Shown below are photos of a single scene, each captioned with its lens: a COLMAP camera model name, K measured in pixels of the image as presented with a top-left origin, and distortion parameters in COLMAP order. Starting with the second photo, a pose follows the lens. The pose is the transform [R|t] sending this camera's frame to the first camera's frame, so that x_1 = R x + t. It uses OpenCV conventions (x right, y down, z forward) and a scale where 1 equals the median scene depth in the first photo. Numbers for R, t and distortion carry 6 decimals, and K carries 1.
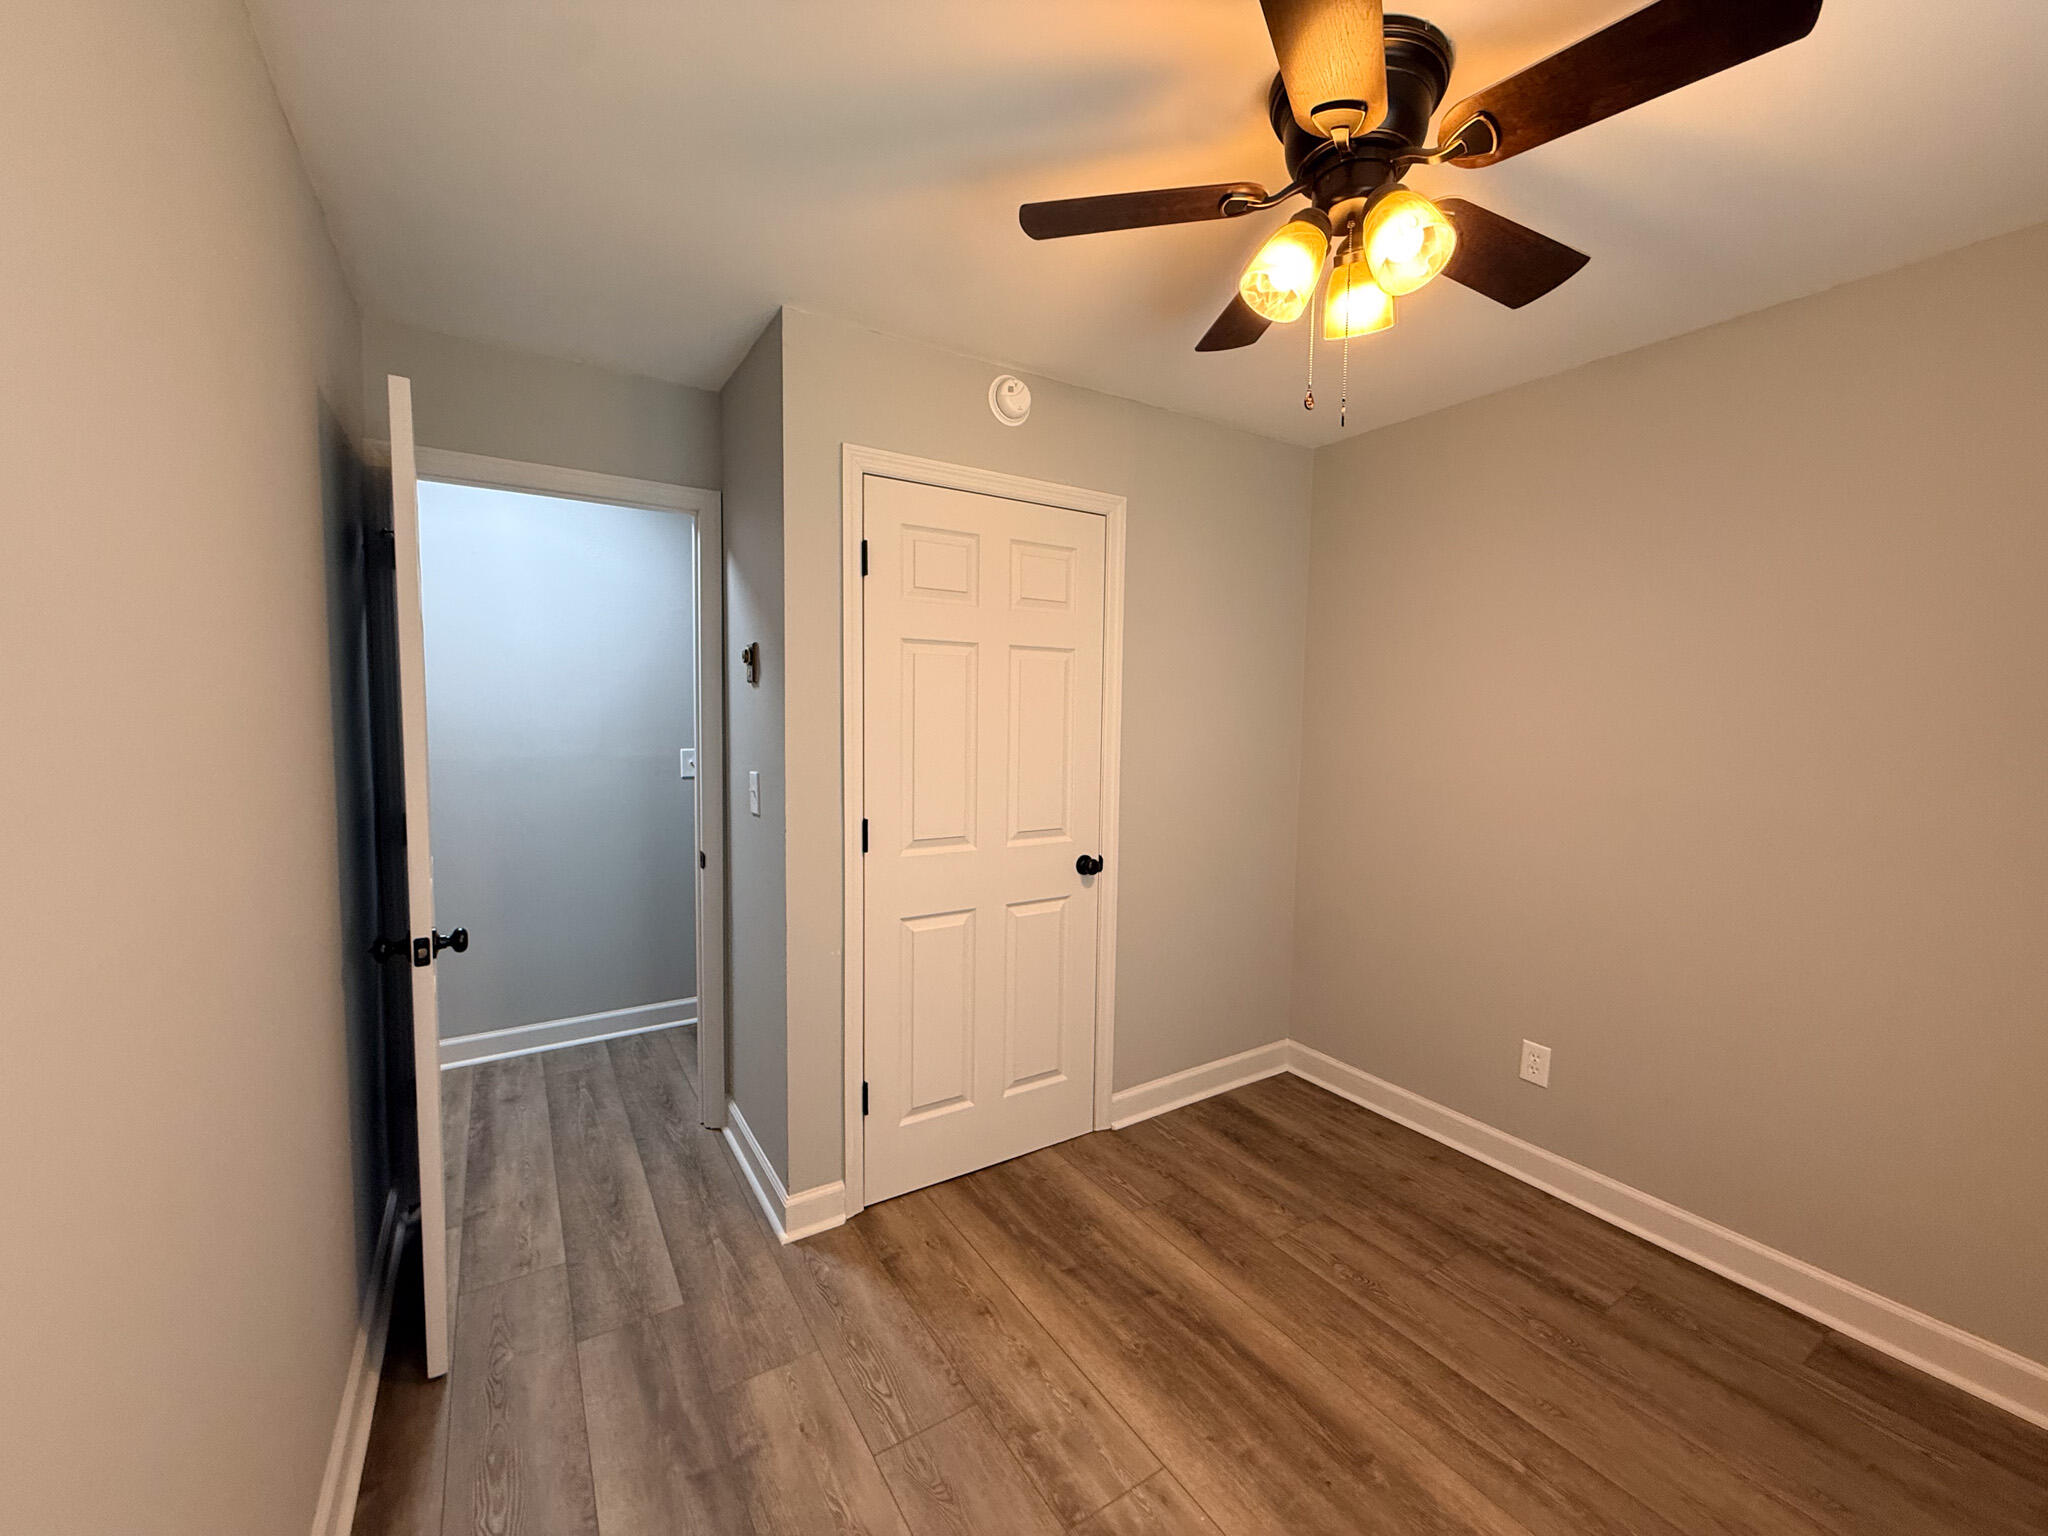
lens RADIAL K [[817.2, 0, 1016.8], [0, 817.2, 771.7], [0, 0, 1]] dist [-0.000291, 0.000247]
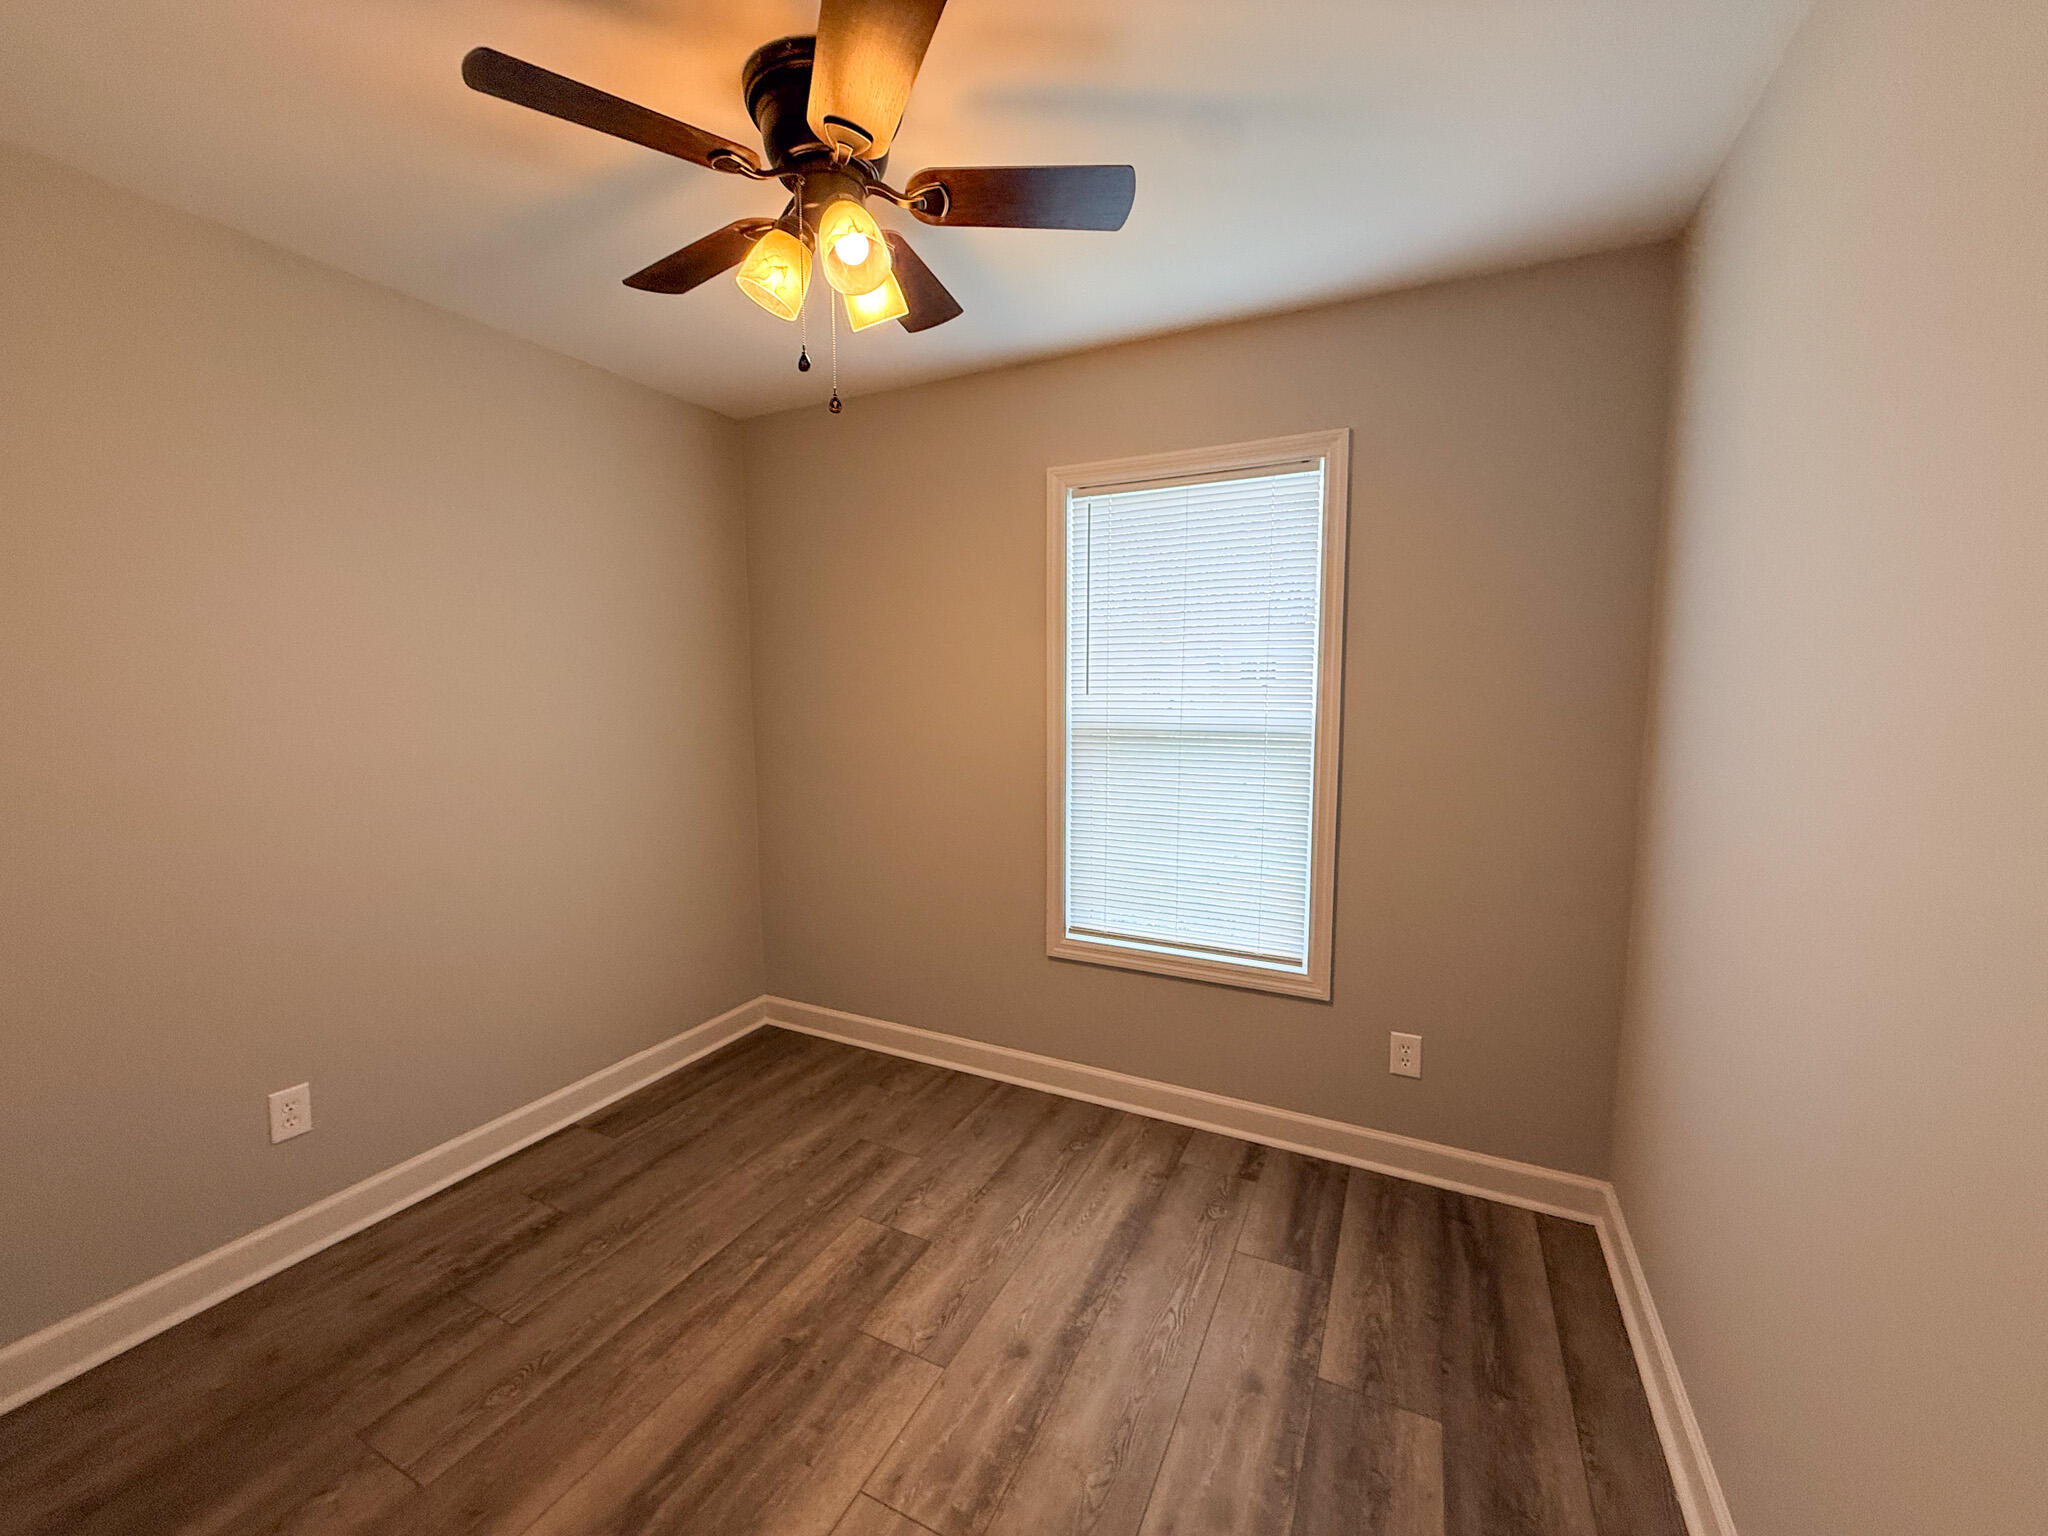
lens RADIAL K [[817.2, 0, 1016.8], [0, 817.2, 771.7], [0, 0, 1]] dist [-0.000291, 0.000247]
pose [[-0.522492, -0.102216, 0.846495, -0.545246], [0.058532, 0.986146, 0.155207, -0.080583], [-0.850633, 0.130641, -0.509271, 1.076099]]
